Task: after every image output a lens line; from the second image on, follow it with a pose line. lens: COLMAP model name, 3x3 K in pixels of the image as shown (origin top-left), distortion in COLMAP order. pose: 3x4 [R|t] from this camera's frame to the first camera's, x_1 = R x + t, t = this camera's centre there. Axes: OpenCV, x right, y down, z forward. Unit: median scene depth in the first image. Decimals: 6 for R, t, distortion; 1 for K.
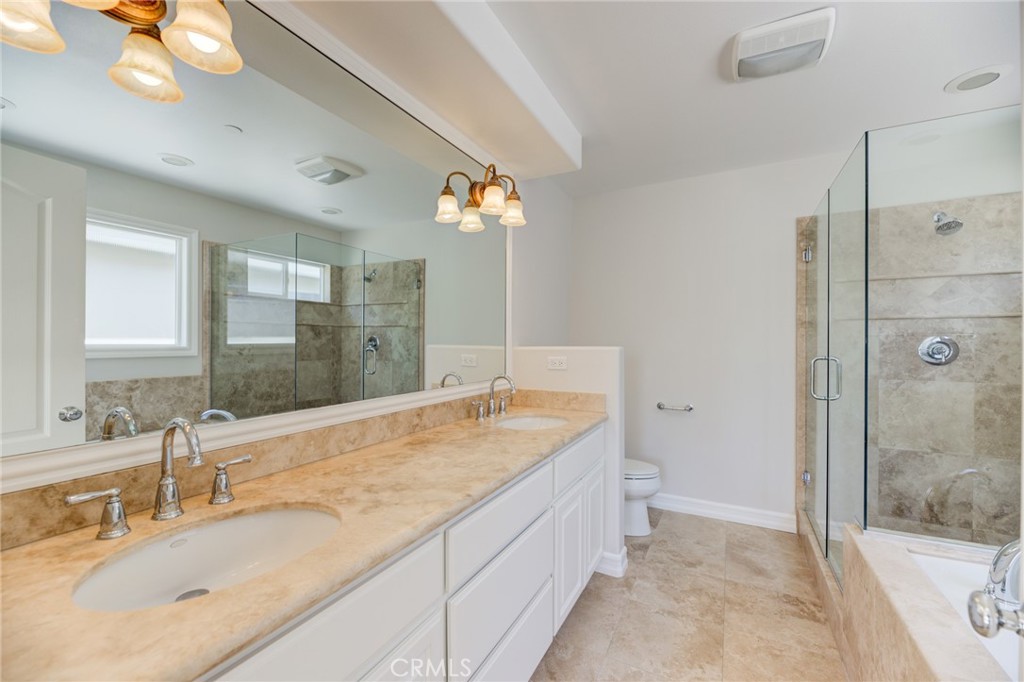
lens RADIAL K [[416.7, 0, 522.4], [0, 416.7, 334.3], [0, 0, 1]] dist [-0.002221, -0.004573]
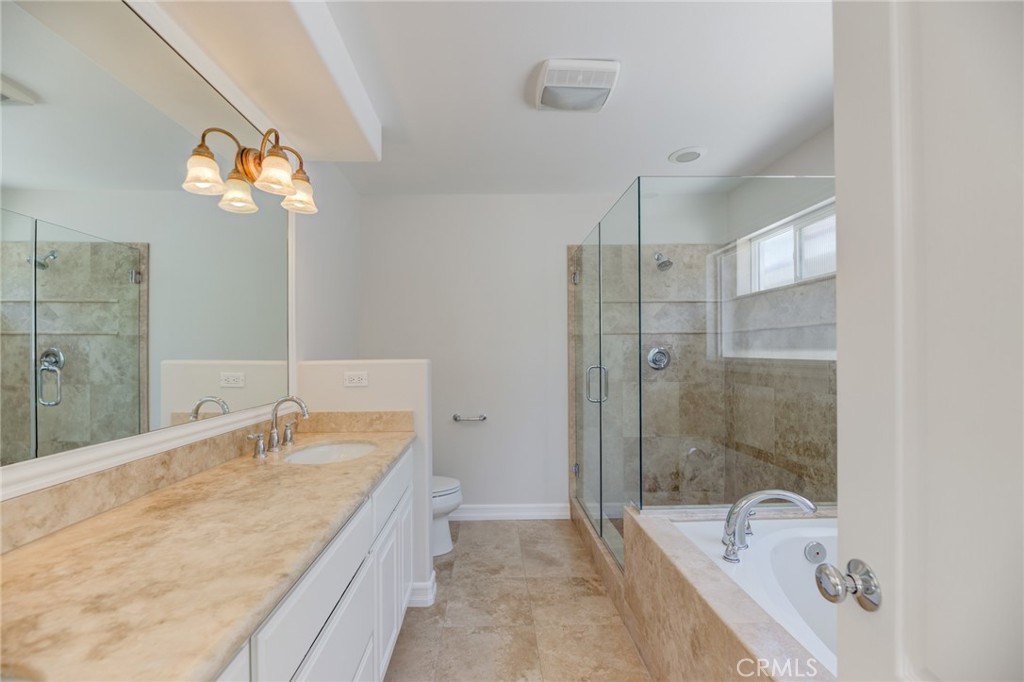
lens RADIAL K [[416.7, 0, 505.1], [0, 416.7, 348.6], [0, 0, 1]] dist [-0.002221, -0.004573]
pose [[0.876057, -0.002456, 0.482201, -0.066536], [-0.000494, 0.999982, 0.005990, 0.000184], [-0.482207, -0.005486, 0.876040, 0.099012]]
